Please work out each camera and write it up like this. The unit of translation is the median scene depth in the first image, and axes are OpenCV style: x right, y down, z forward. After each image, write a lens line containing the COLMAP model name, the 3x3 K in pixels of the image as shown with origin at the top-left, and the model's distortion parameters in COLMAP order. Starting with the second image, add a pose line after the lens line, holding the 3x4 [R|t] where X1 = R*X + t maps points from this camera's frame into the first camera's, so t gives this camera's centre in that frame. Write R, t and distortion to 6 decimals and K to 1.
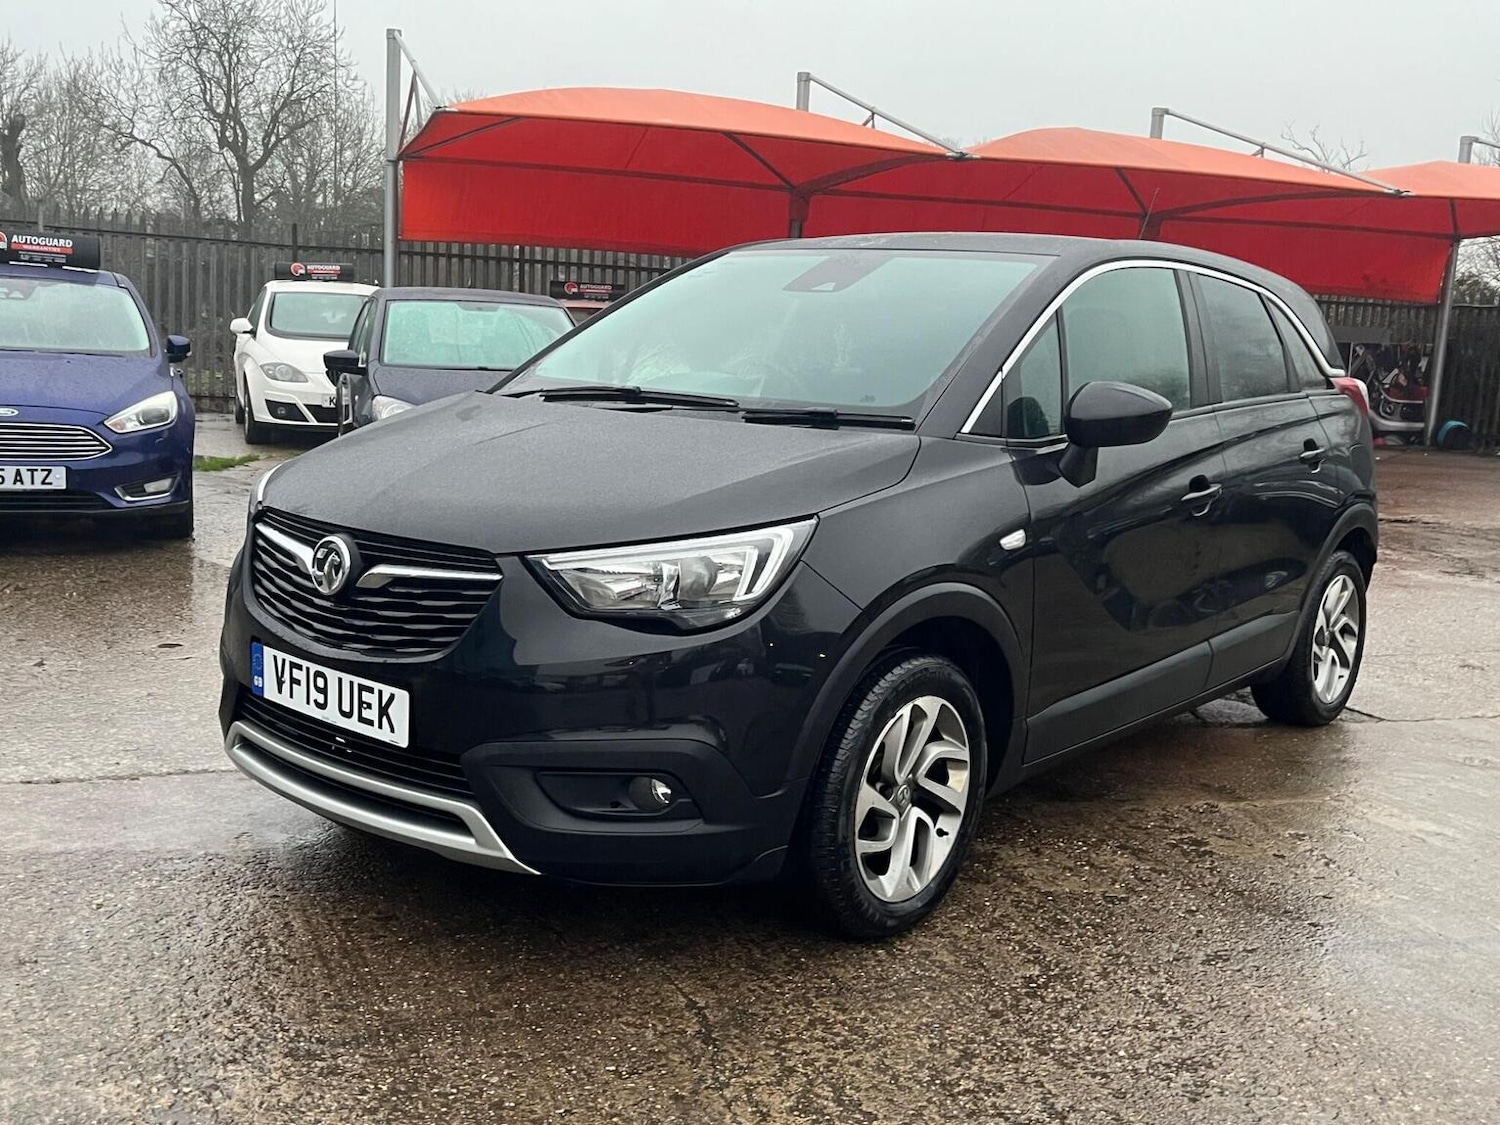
lens RADIAL K [[1511.7, 0, 741.6], [0, 1511.7, 564.6], [0, 0, 1]] dist [0.032591, 0.000000]
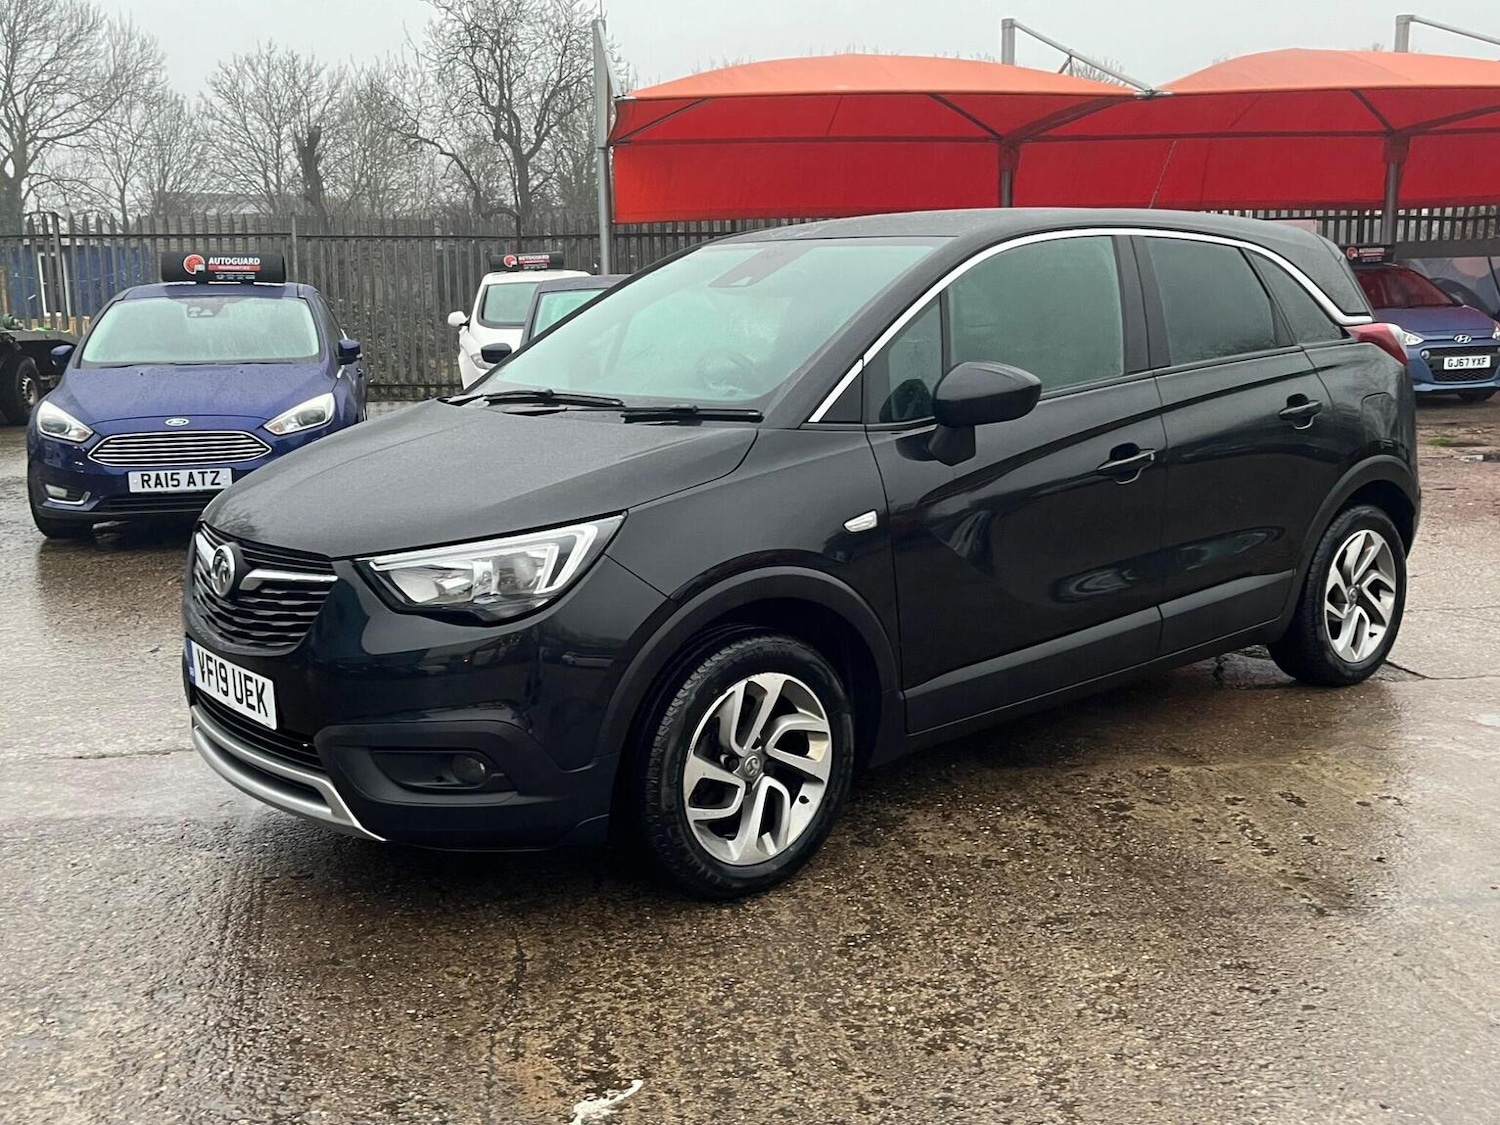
lens RADIAL K [[1511.7, 0, 743.9], [0, 1511.7, 559.0], [0, 0, 1]] dist [0.032591, 0.000000]
pose [[0.980543, -0.033207, -0.193476, 0.309659], [0.038061, 0.999046, 0.021422, -0.016602], [0.192580, -0.028369, 0.980871, -0.044413]]
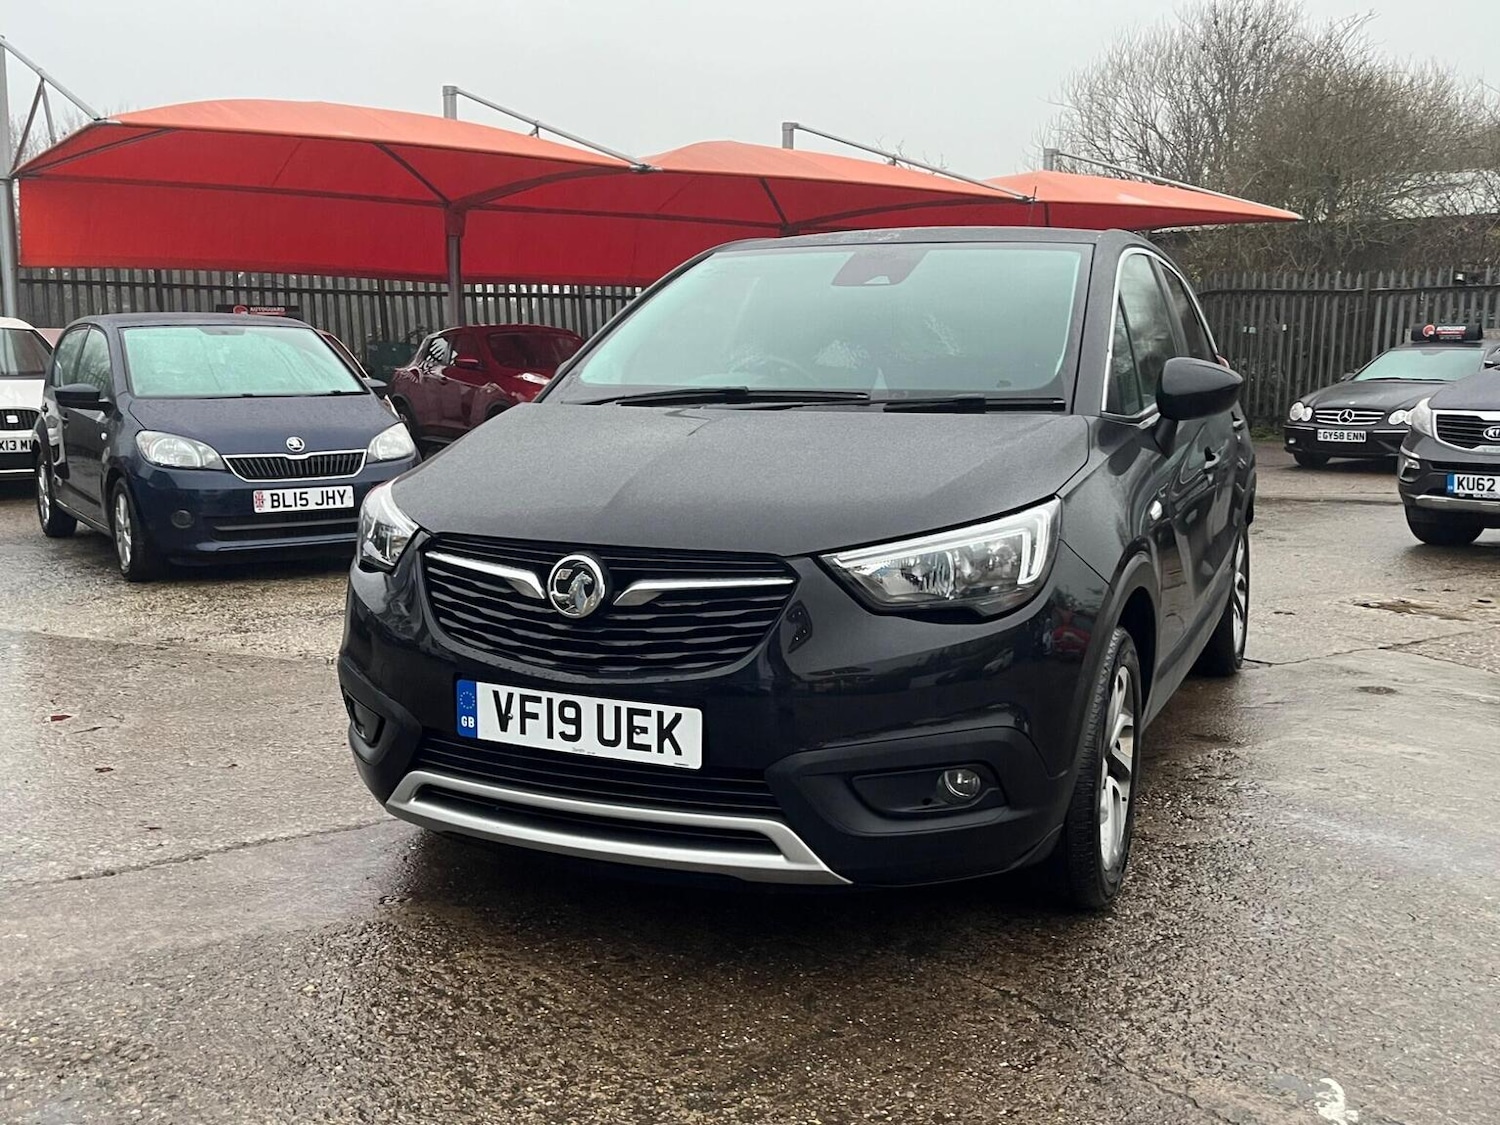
lens RADIAL K [[1511.7, 0, 740.9], [0, 1511.7, 556.1], [0, 0, 1]] dist [0.032591, 0.000000]
pose [[0.960159, -0.079986, 0.267763, -0.387603], [0.084424, 0.996417, -0.005083, -0.003947], [-0.266397, 0.027486, 0.963471, 0.071825]]
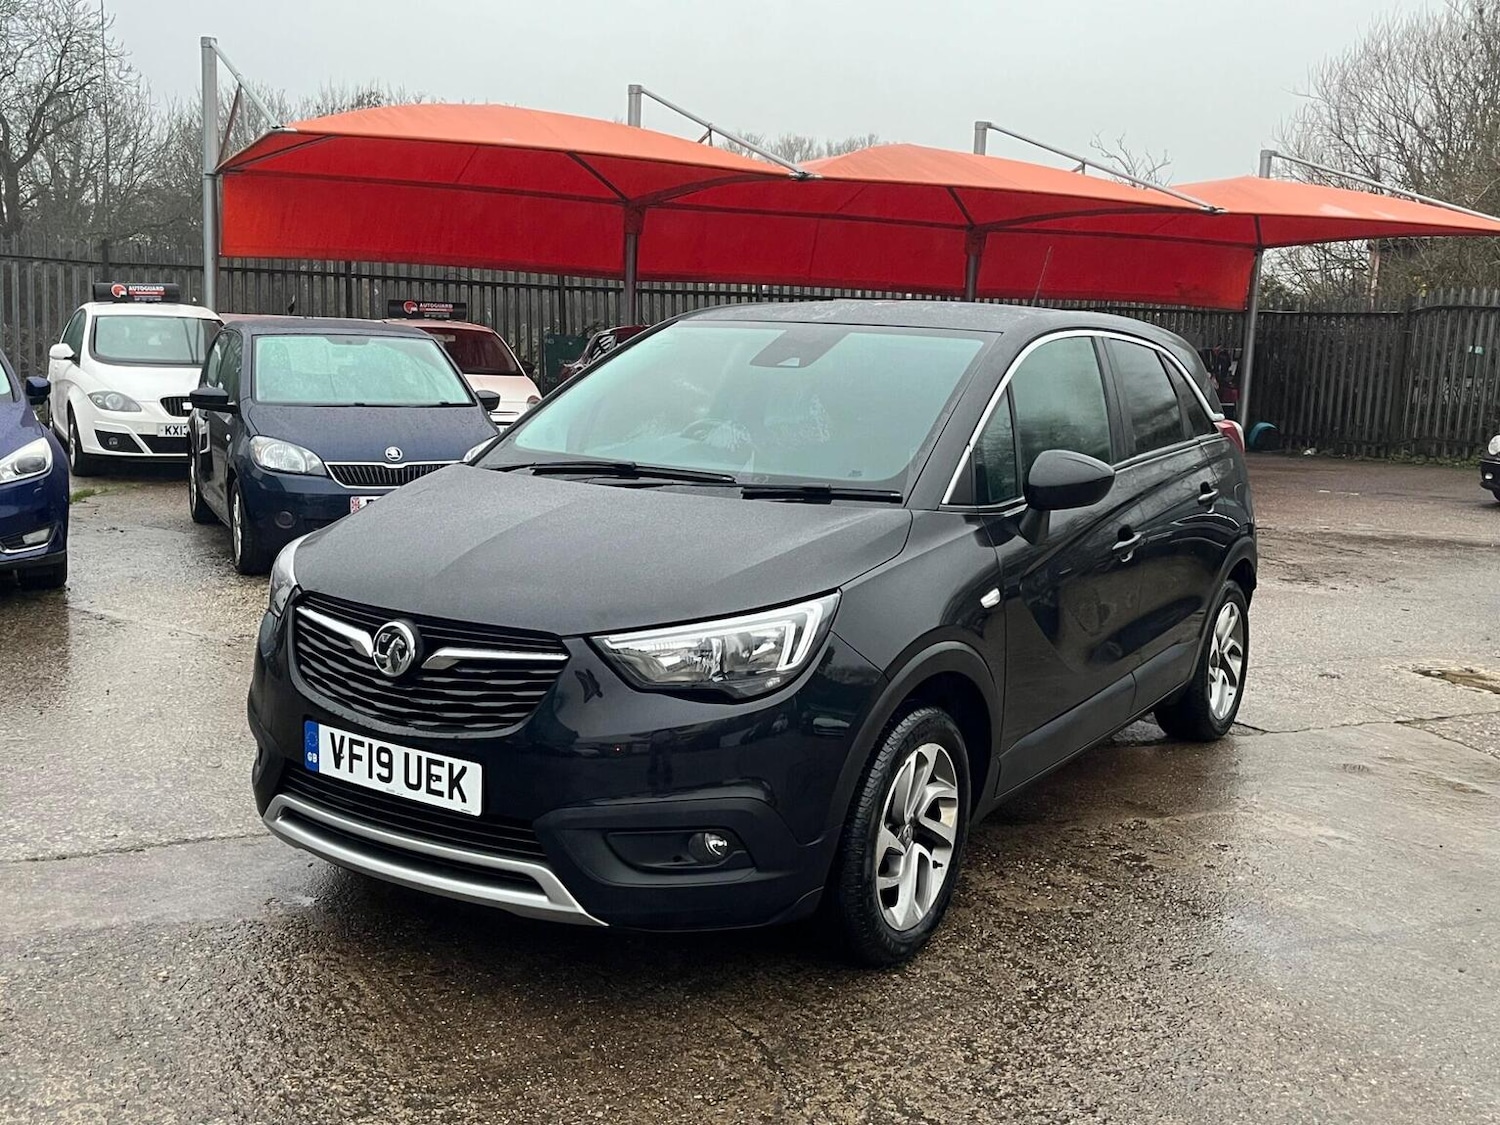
lens RADIAL K [[1562.4, 0, 743.5], [0, 1562.4, 553.9], [0, 0, 1]] dist [0.031892, 0.000000]
pose [[0.991787, -0.028276, 0.124734, -0.148406], [0.029511, 0.999532, -0.008058, -0.046722], [-0.124448, 0.011673, 0.992157, -0.126065]]
